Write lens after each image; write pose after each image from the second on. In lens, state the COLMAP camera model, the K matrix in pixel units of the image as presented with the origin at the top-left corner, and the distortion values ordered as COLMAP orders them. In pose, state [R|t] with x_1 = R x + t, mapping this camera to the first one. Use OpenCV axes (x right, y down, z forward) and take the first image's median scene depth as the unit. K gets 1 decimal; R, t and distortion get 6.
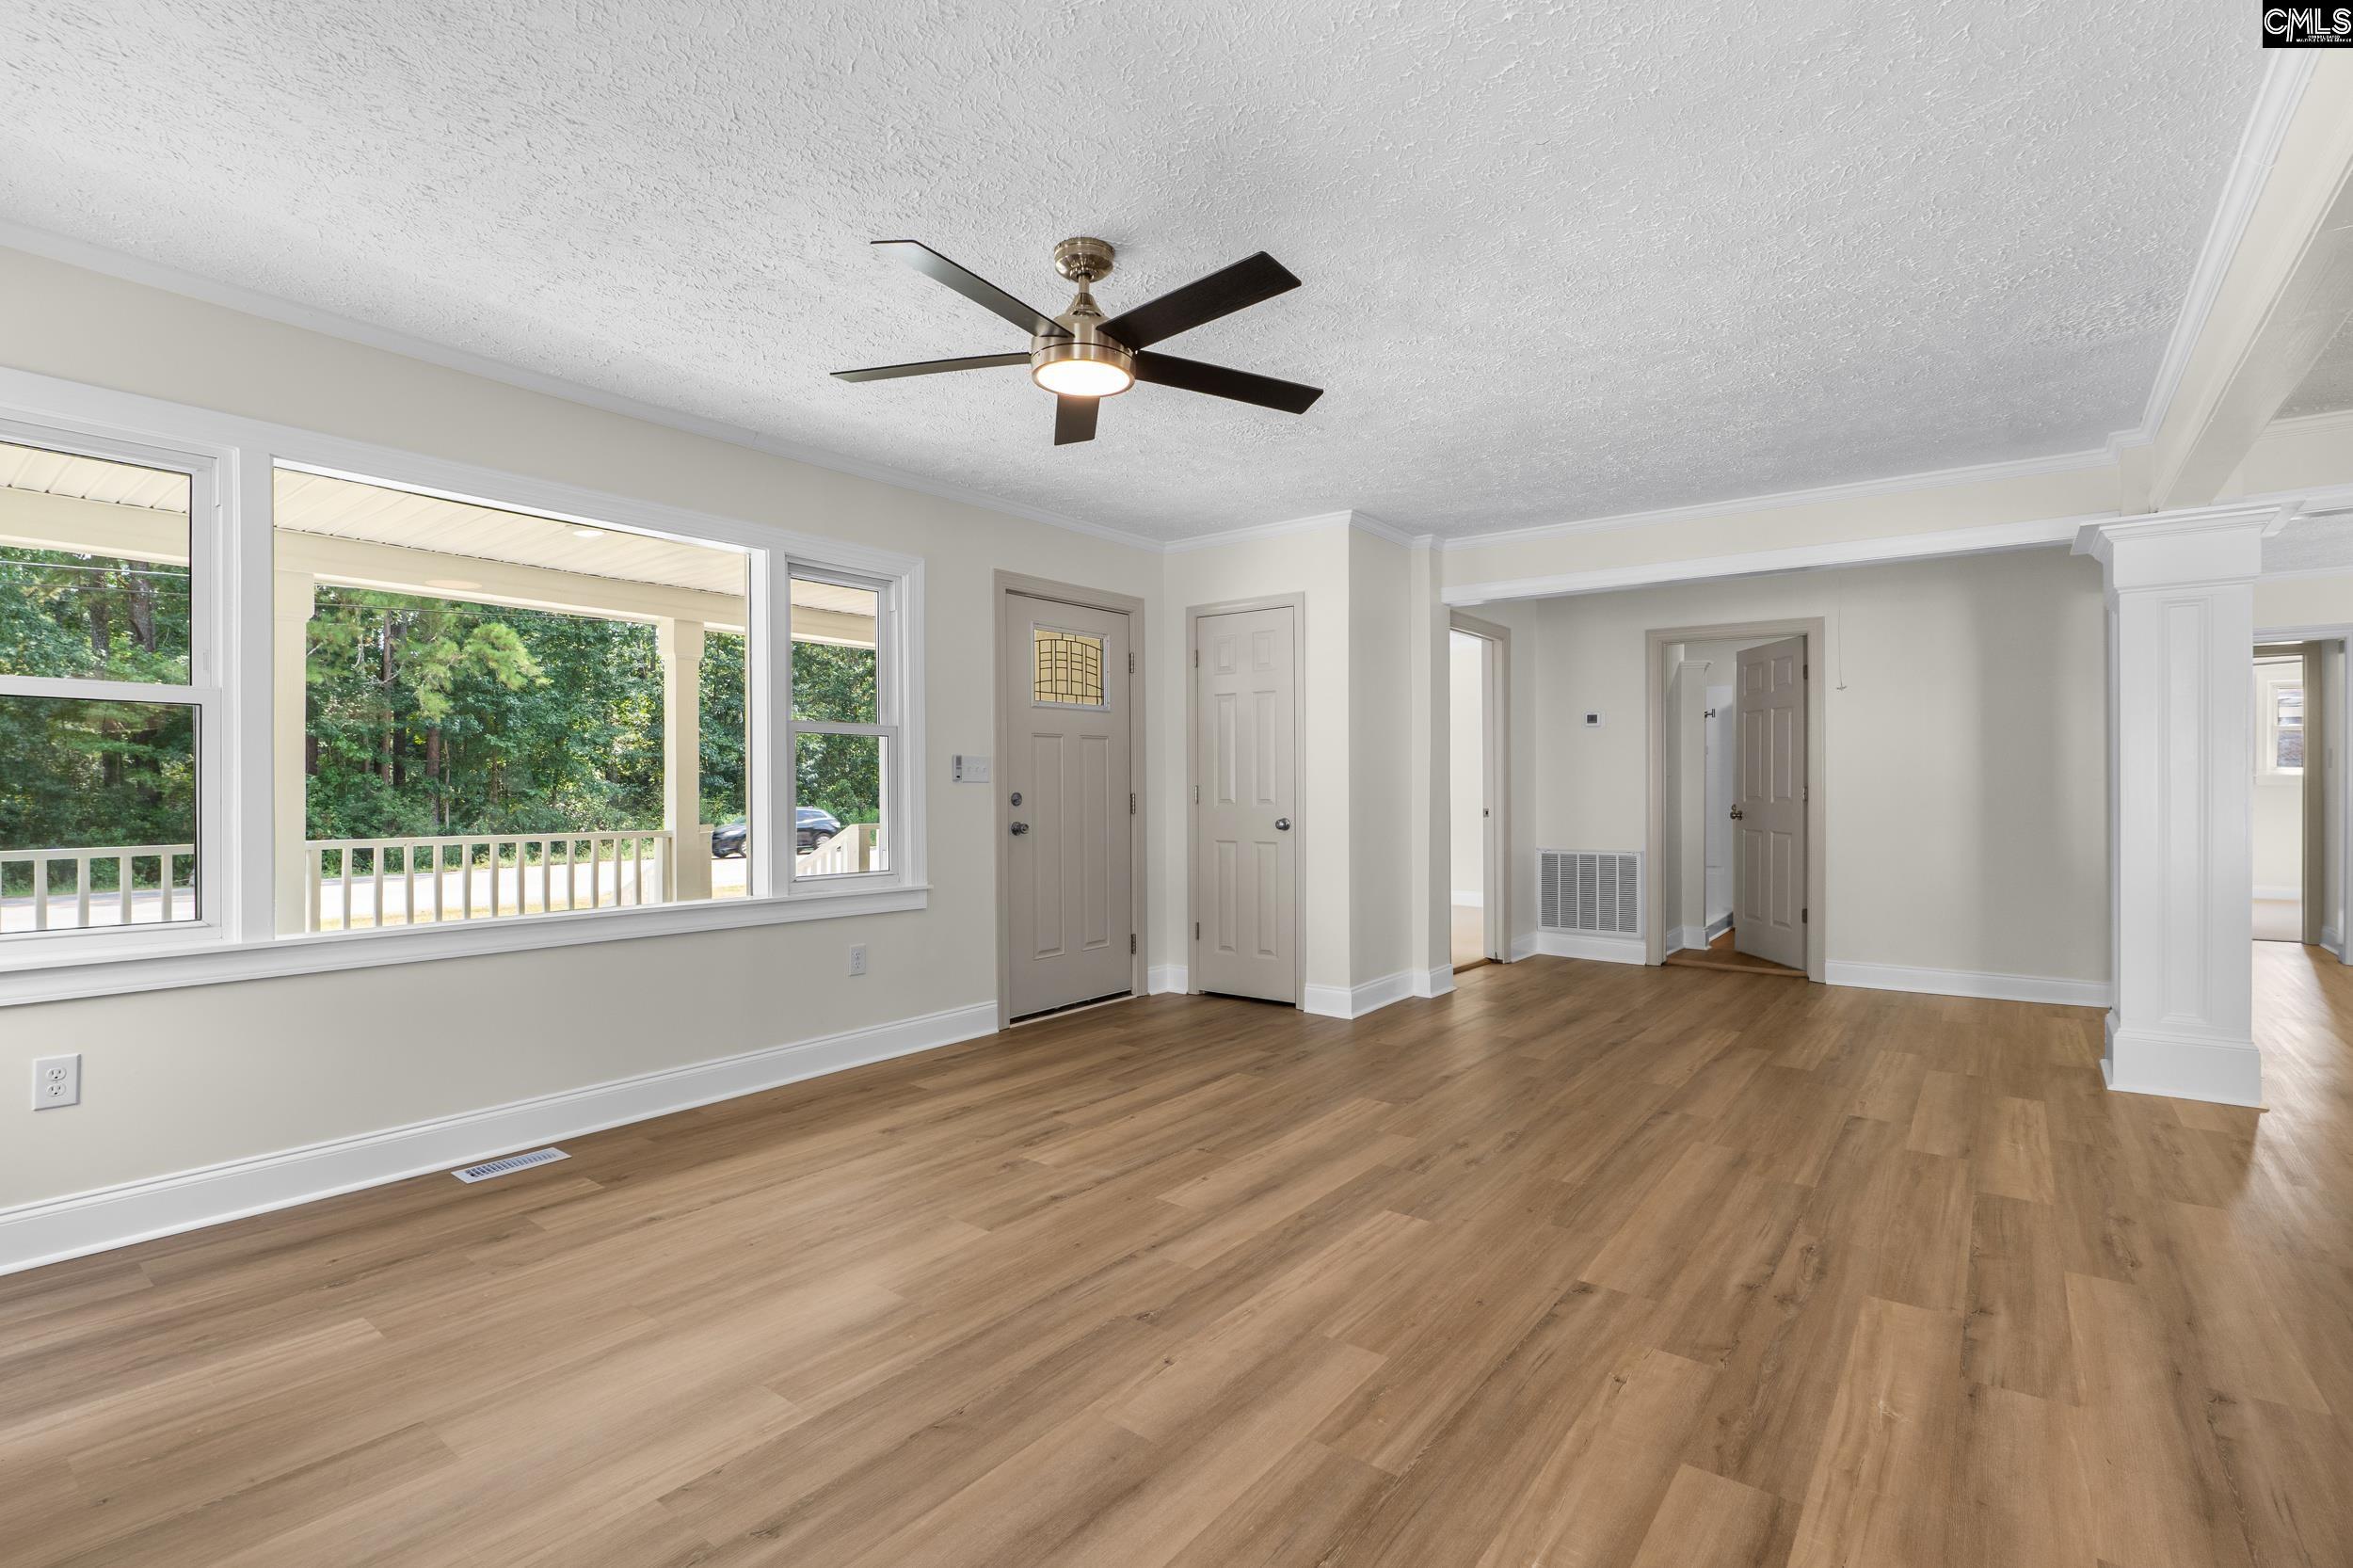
lens RADIAL K [[1072.3, 0, 1171.7], [0, 1072.3, 790.7], [0, 0, 1]] dist [-0.004665, -0.000784]
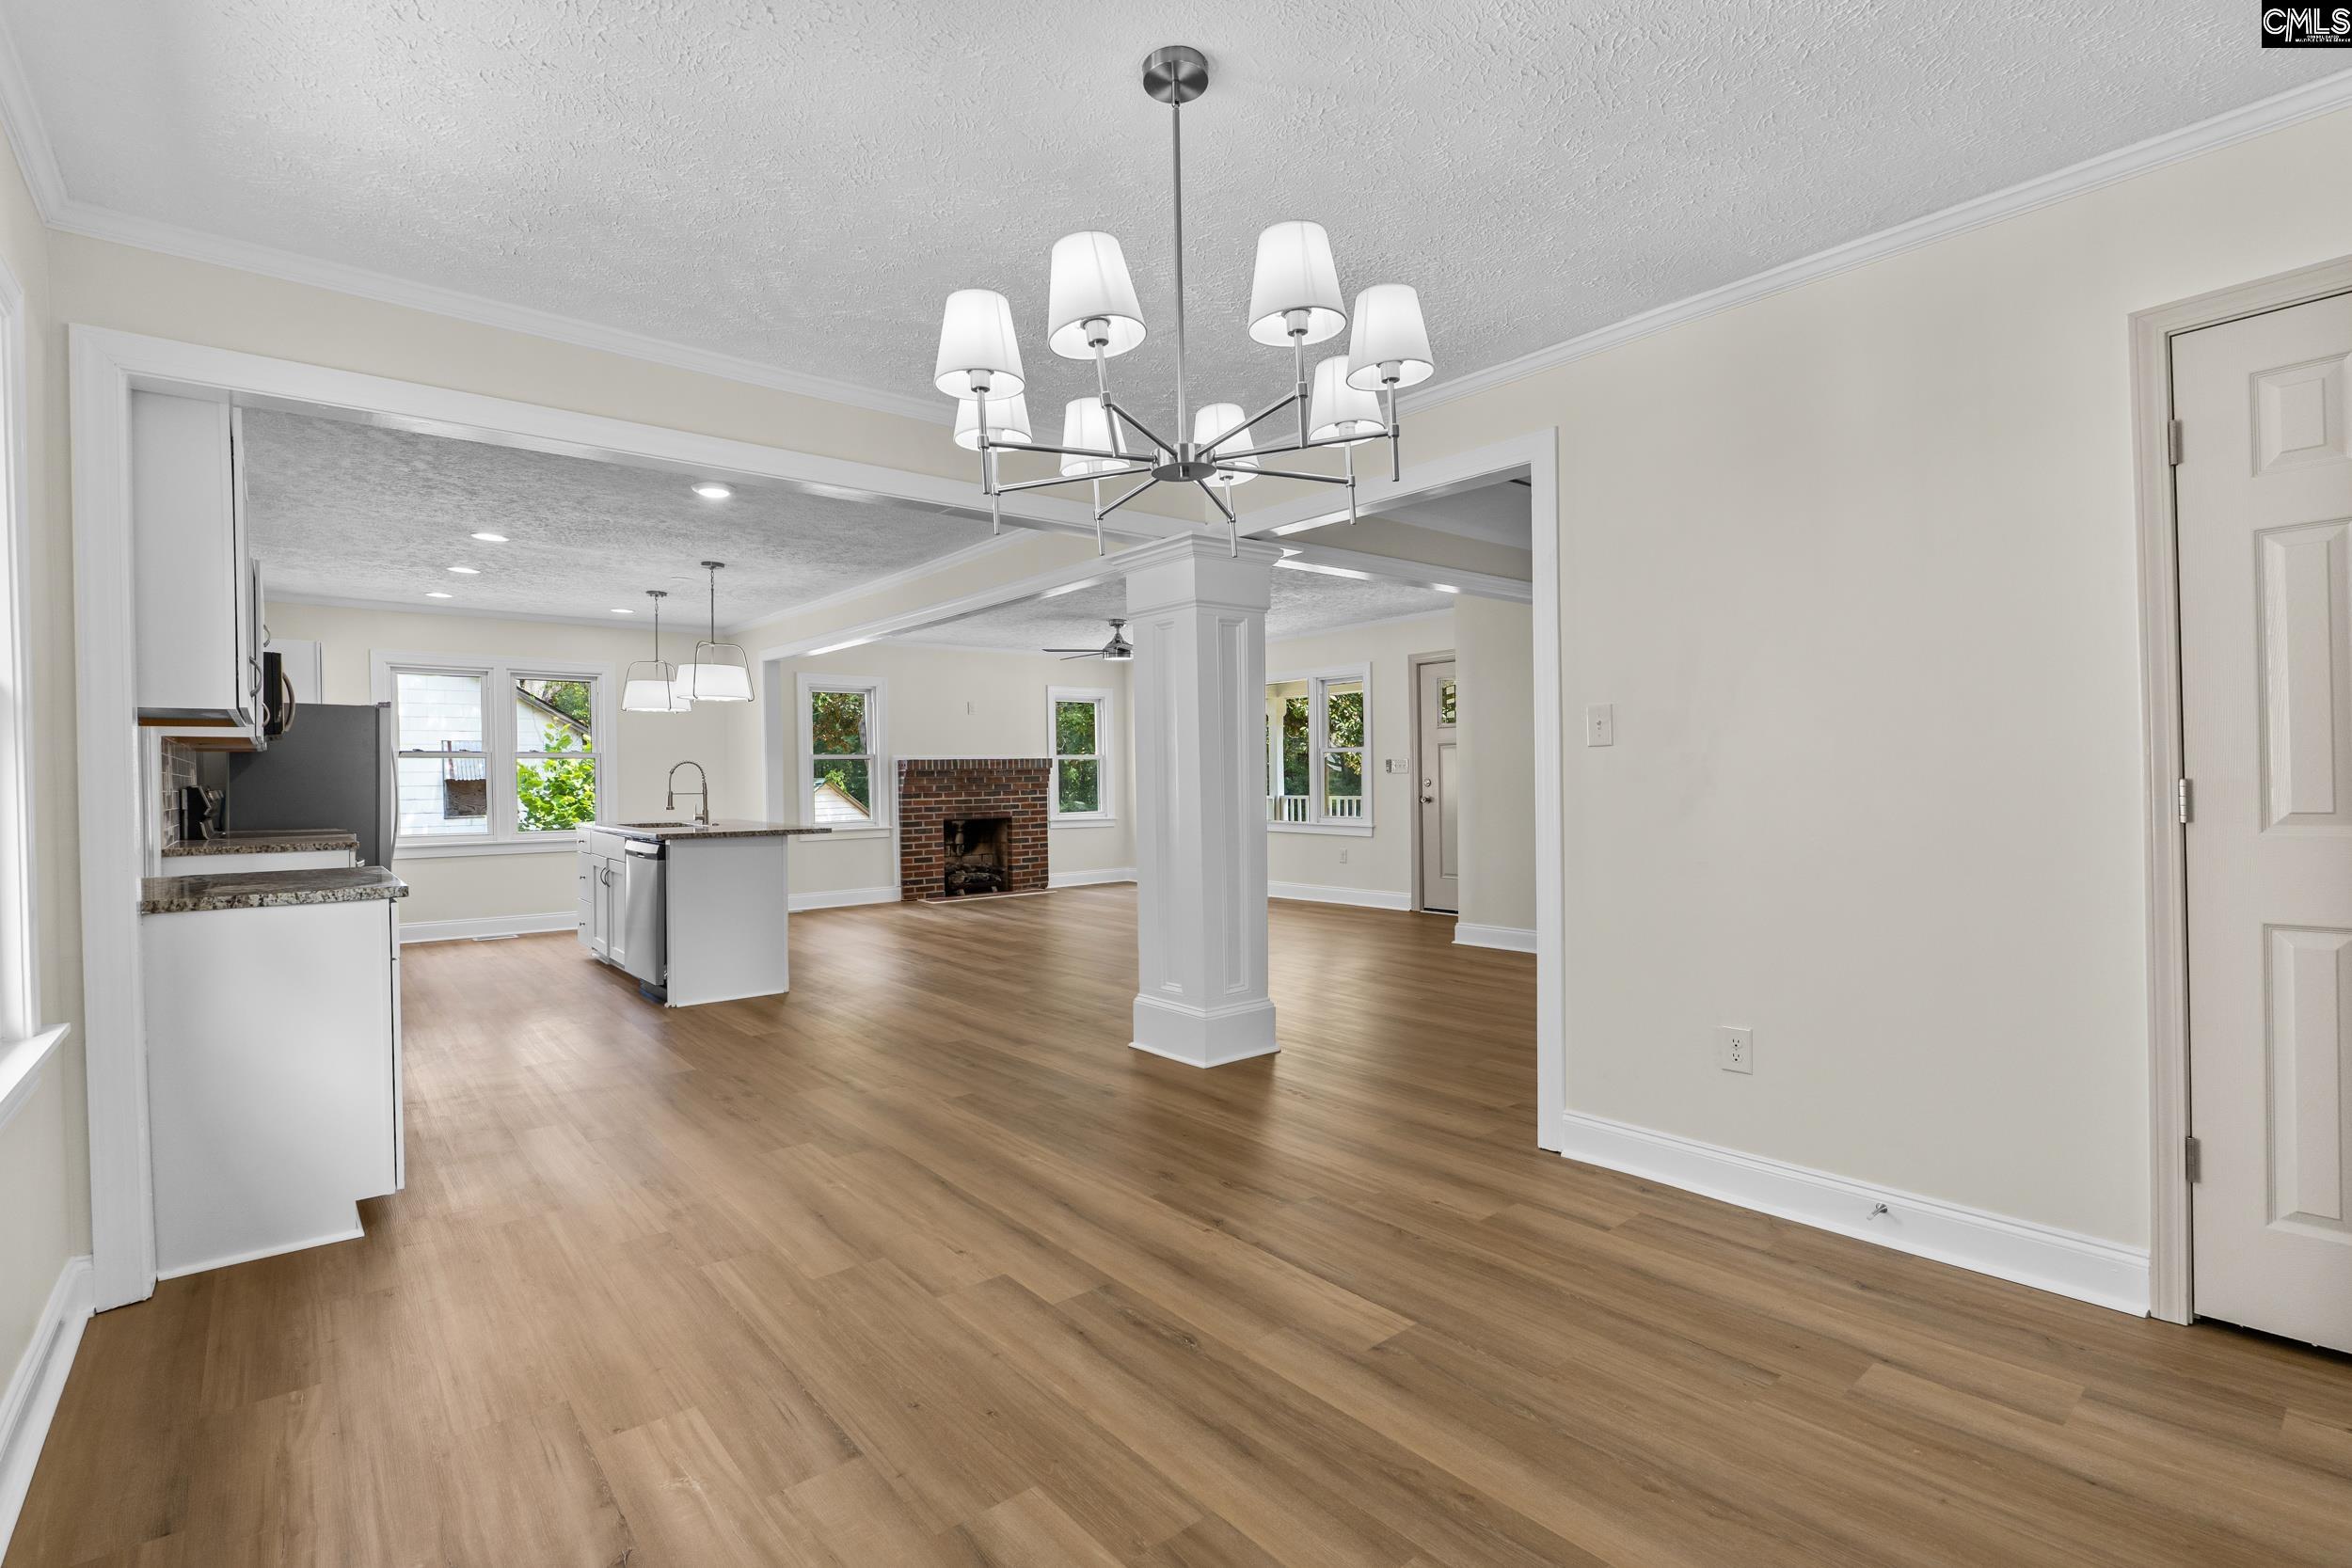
lens RADIAL K [[1071.7, 0, 1171.6], [0, 1071.7, 779.6], [0, 0, 1]] dist [-0.004665, -0.000784]
pose [[-0.201913, 0.002763, -0.979400, 1.439731], [0.009462, 0.999955, 0.000871, -0.001615], [0.979358, -0.009091, -0.201930, 0.829019]]
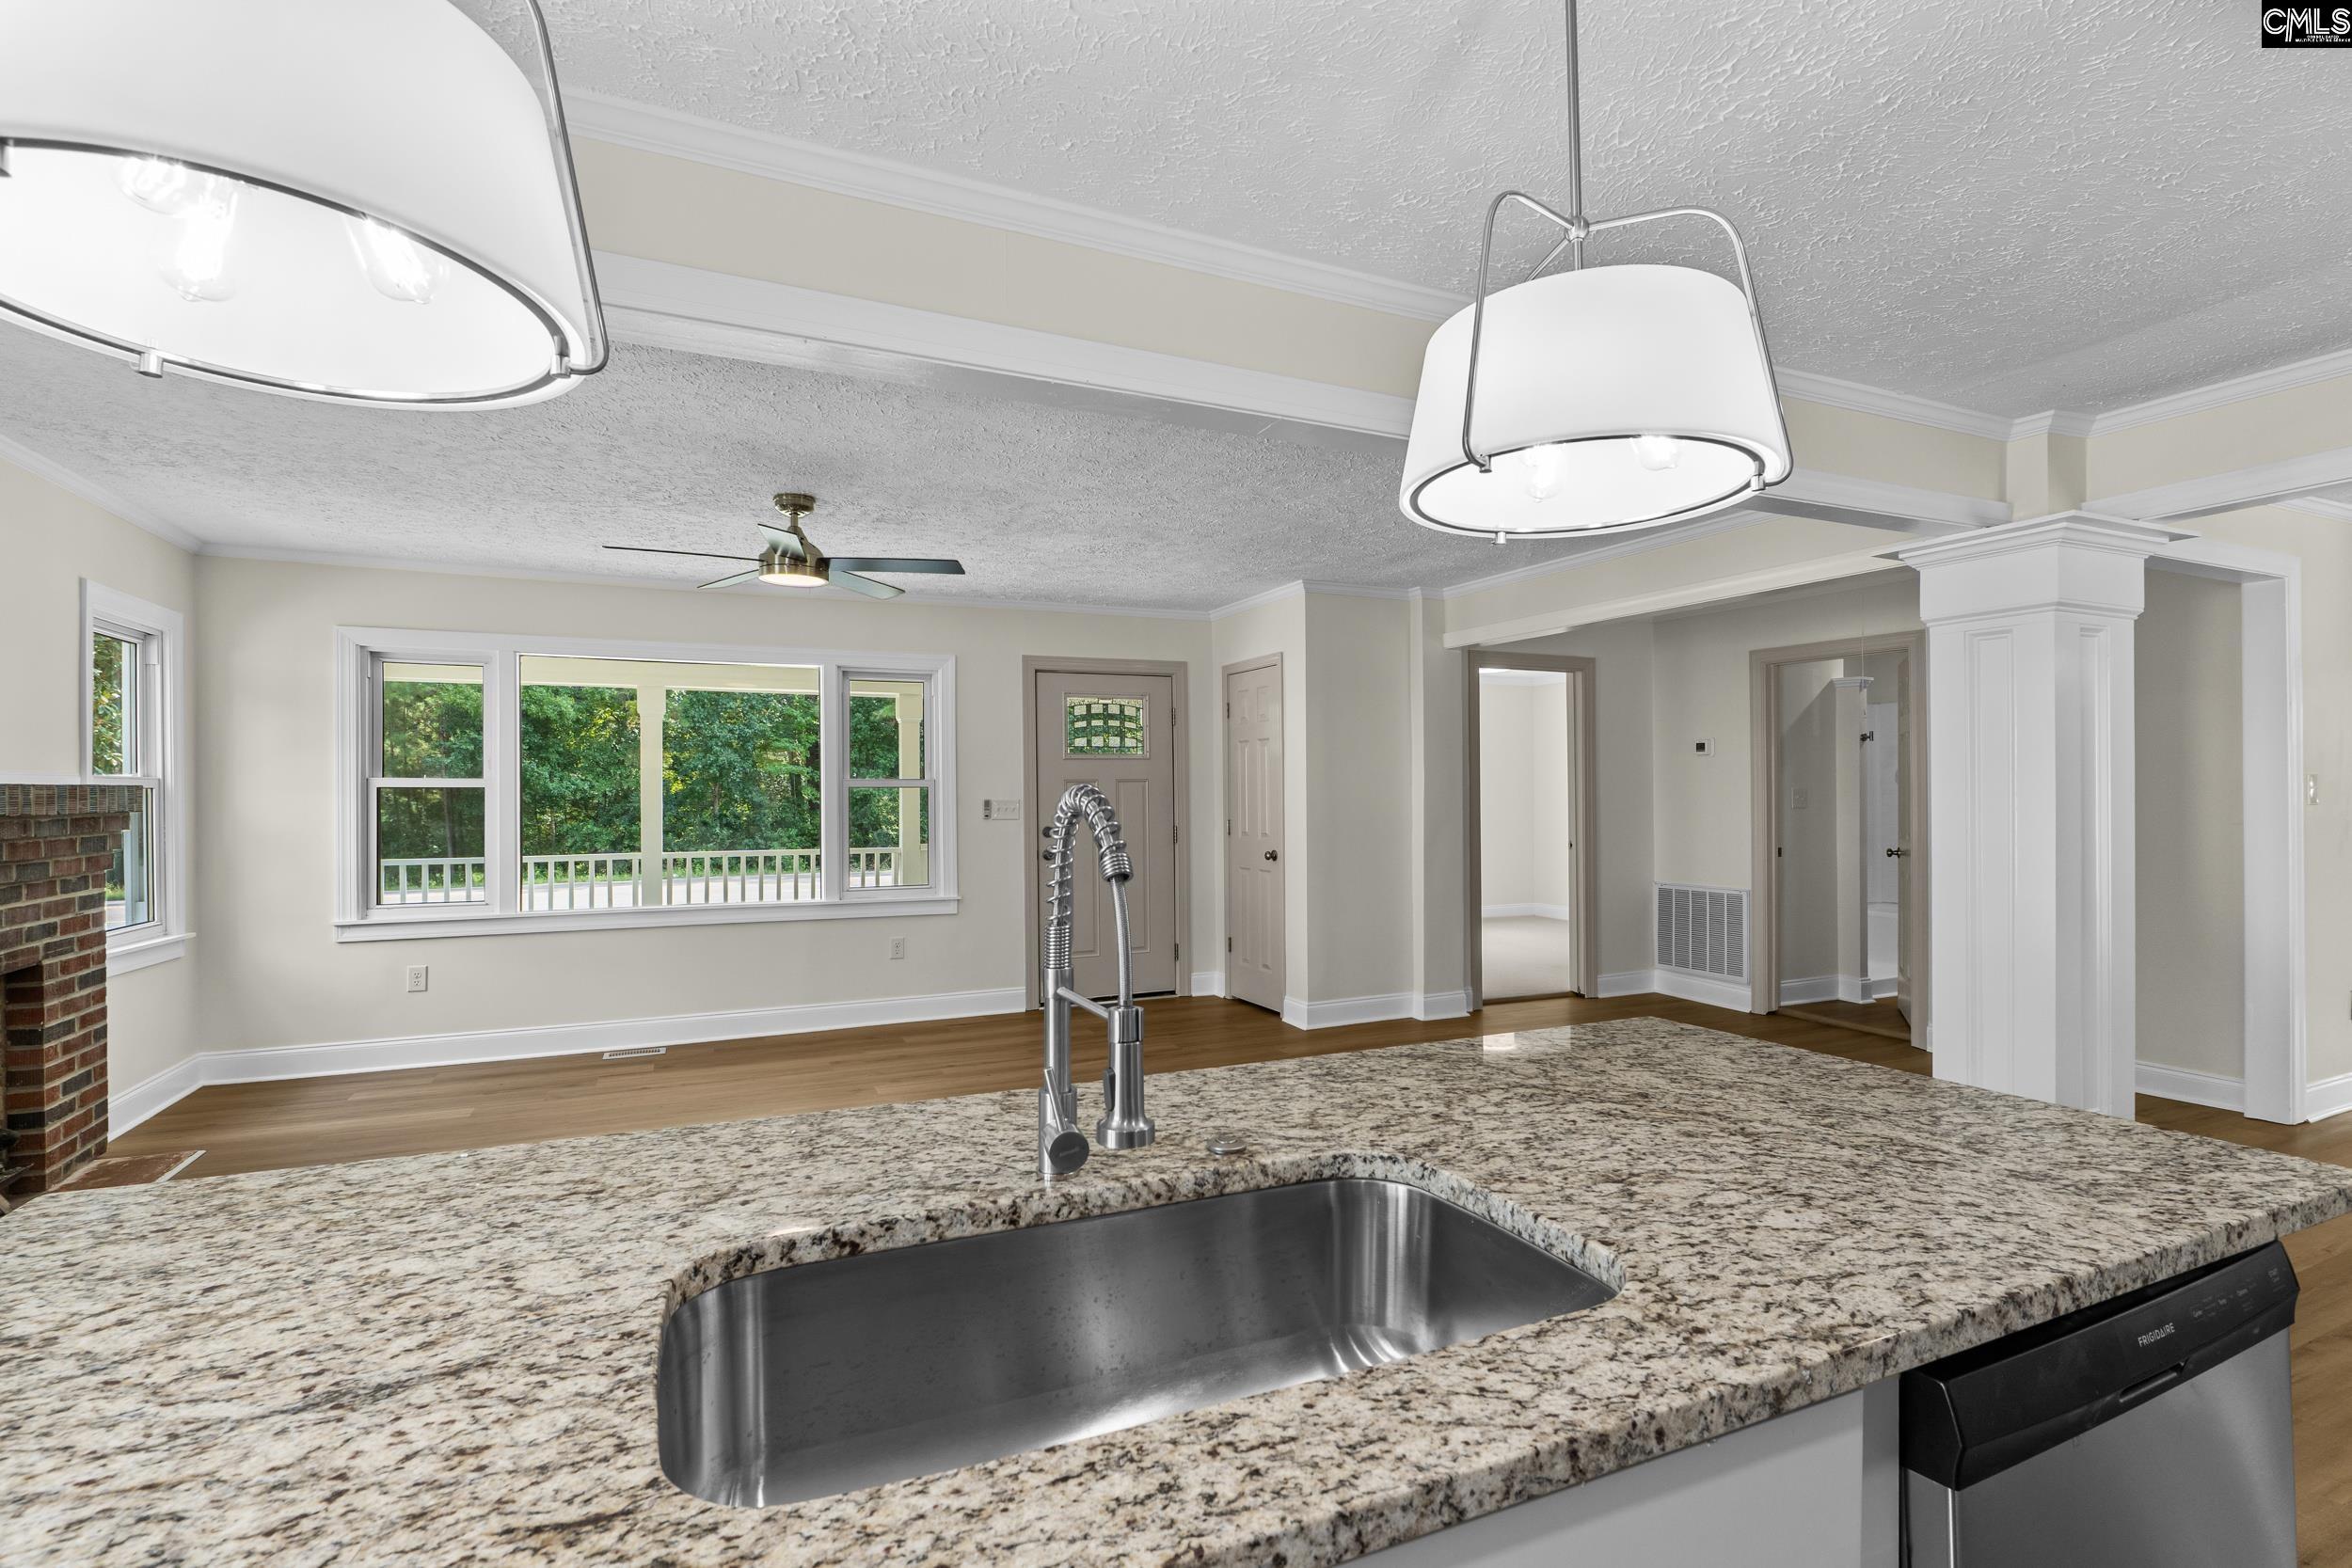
lens RADIAL K [[1071.7, 0, 1159.9], [0, 1071.7, 789.4], [0, 0, 1]] dist [-0.004665, -0.000784]
pose [[0.886944, -0.005896, -0.461840, 0.498710], [0.002433, 0.999964, -0.008093, -0.028431], [0.461871, 0.006054, 0.886926, -0.066226]]
